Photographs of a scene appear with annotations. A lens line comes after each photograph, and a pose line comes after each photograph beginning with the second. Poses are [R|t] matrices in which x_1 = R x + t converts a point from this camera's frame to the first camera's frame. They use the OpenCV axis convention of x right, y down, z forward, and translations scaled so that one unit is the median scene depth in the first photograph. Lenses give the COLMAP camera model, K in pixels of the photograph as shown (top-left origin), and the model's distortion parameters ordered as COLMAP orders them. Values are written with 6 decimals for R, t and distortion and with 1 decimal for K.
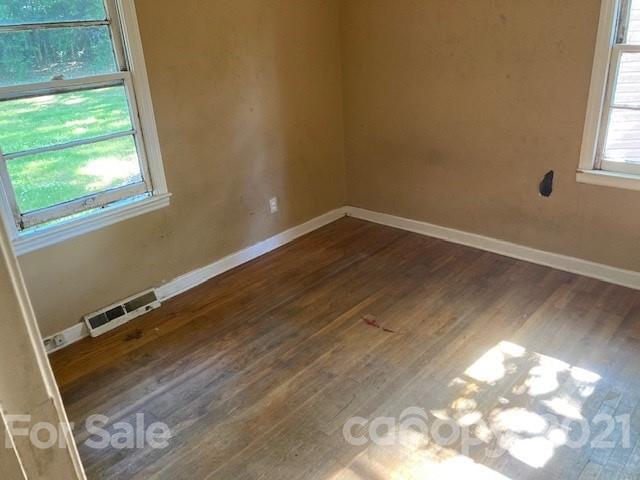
lens RADIAL K [[512.4, 0, 316.2], [0, 512.4, 239.8], [0, 0, 1]] dist [0.009832, -0.065712]
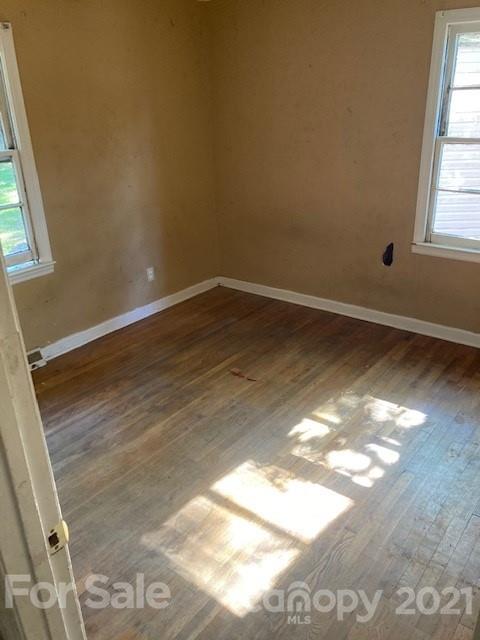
lens RADIAL K [[512.4, 0, 243.8], [0, 512.4, 315.9], [0, 0, 1]] dist [0.009832, -0.065712]
pose [[0.995791, -0.003749, 0.091573, 0.017555], [0.004138, 0.999983, -0.004056, 0.034054], [-0.091556, 0.004417, 0.995790, -0.132530]]
